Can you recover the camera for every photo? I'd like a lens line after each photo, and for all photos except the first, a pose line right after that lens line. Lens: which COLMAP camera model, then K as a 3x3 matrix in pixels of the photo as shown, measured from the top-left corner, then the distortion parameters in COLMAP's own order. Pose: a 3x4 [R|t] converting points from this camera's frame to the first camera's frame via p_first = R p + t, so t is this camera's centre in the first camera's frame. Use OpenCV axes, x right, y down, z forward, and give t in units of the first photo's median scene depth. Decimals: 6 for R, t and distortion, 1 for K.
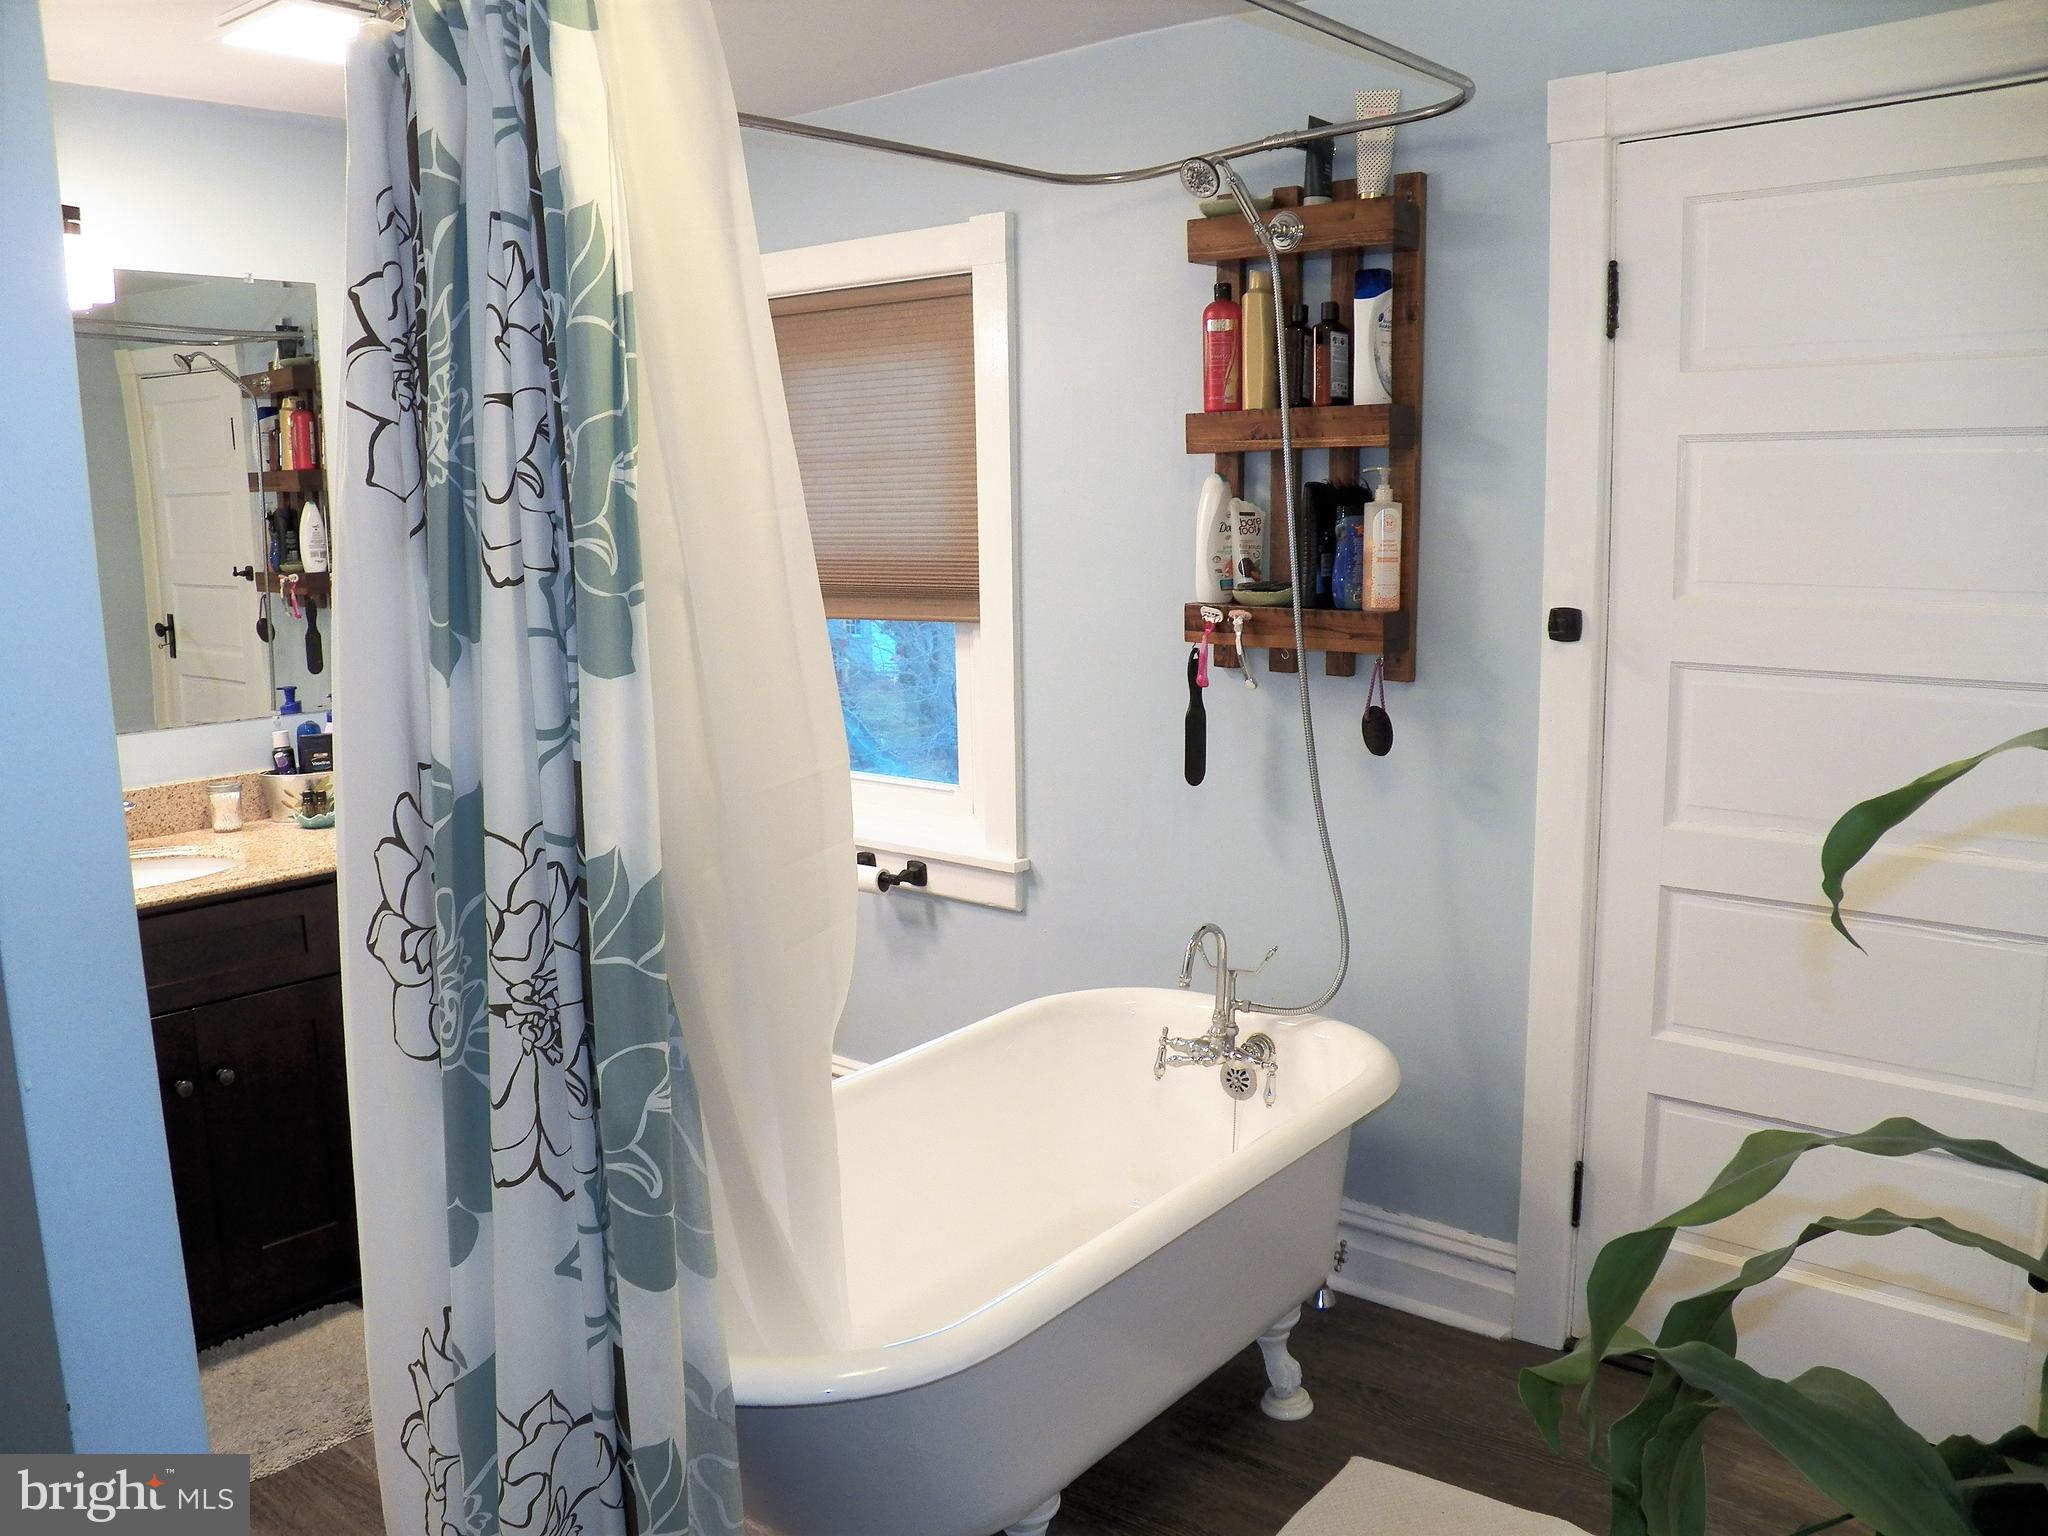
lens RADIAL K [[1690.0, 0, 1031.7], [0, 1690.0, 788.5], [0, 0, 1]] dist [-0.145046, 0.108843]
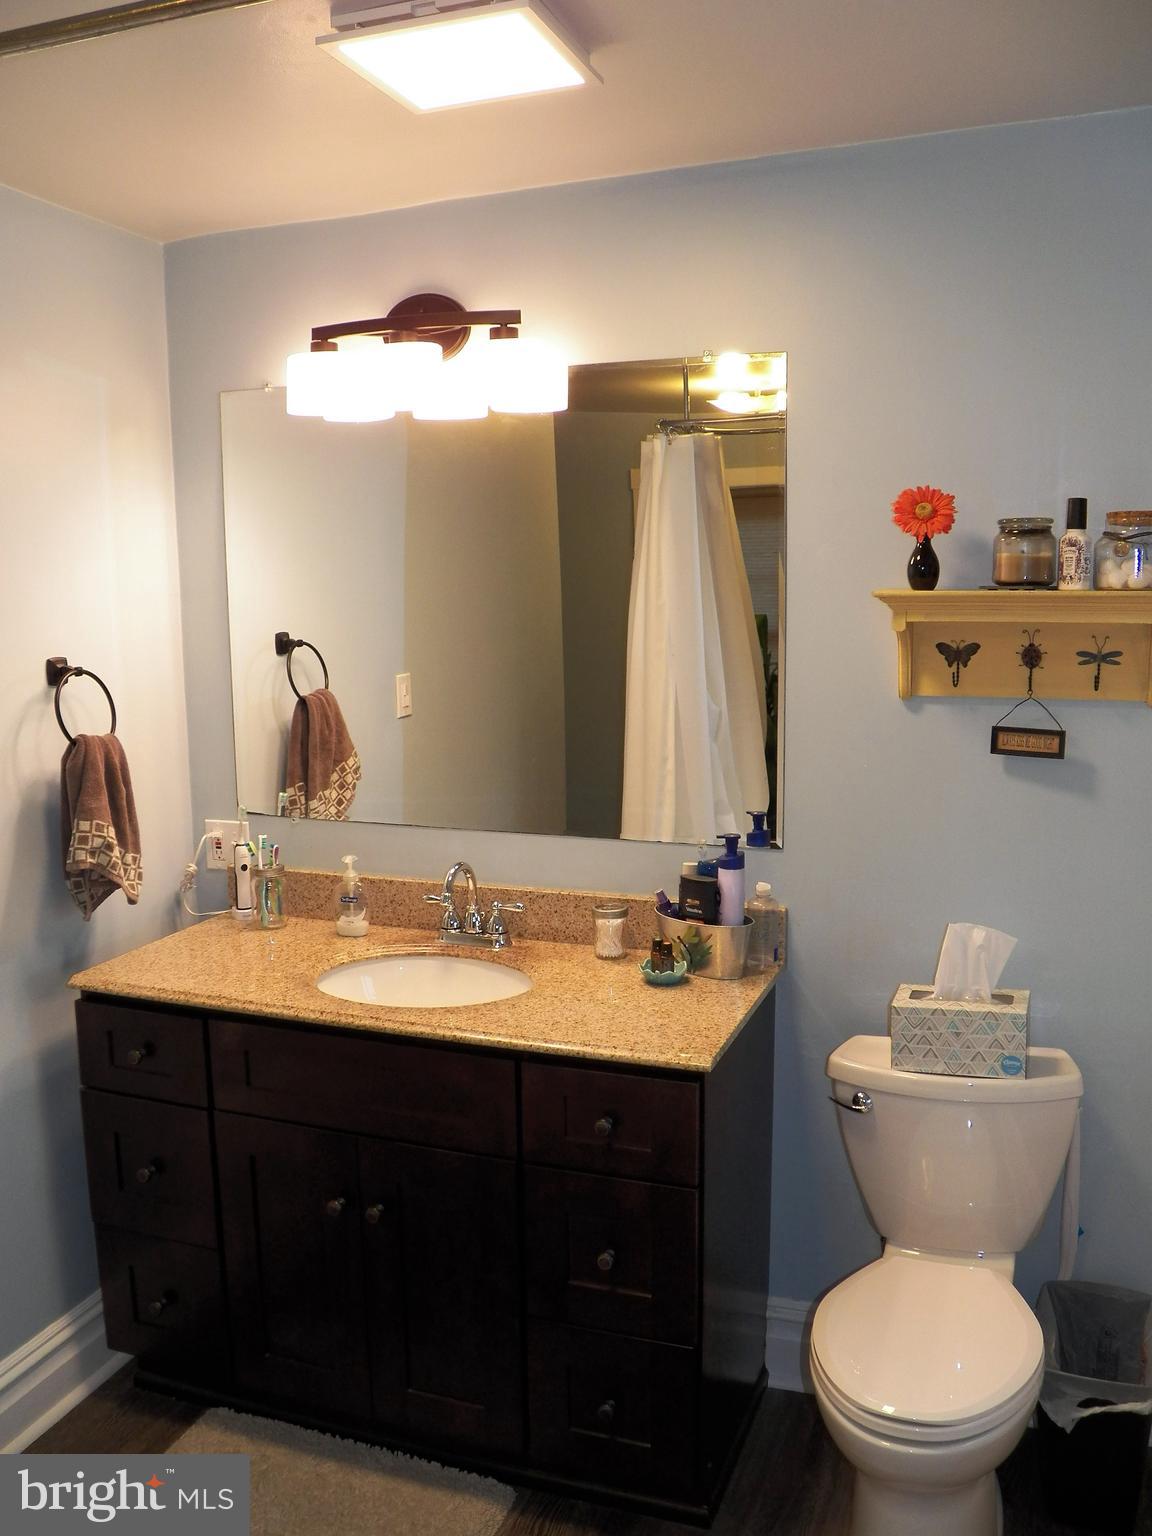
lens RADIAL K [[1267.5, 0, 584.2], [0, 1267.5, 774.0], [0, 0, 1]] dist [-0.145046, 0.108843]
pose [[0.327979, 0.149870, -0.932721, 0.167360], [-0.153690, 0.982647, 0.103849, -0.152778], [0.932099, 0.109290, 0.345321, 0.741710]]
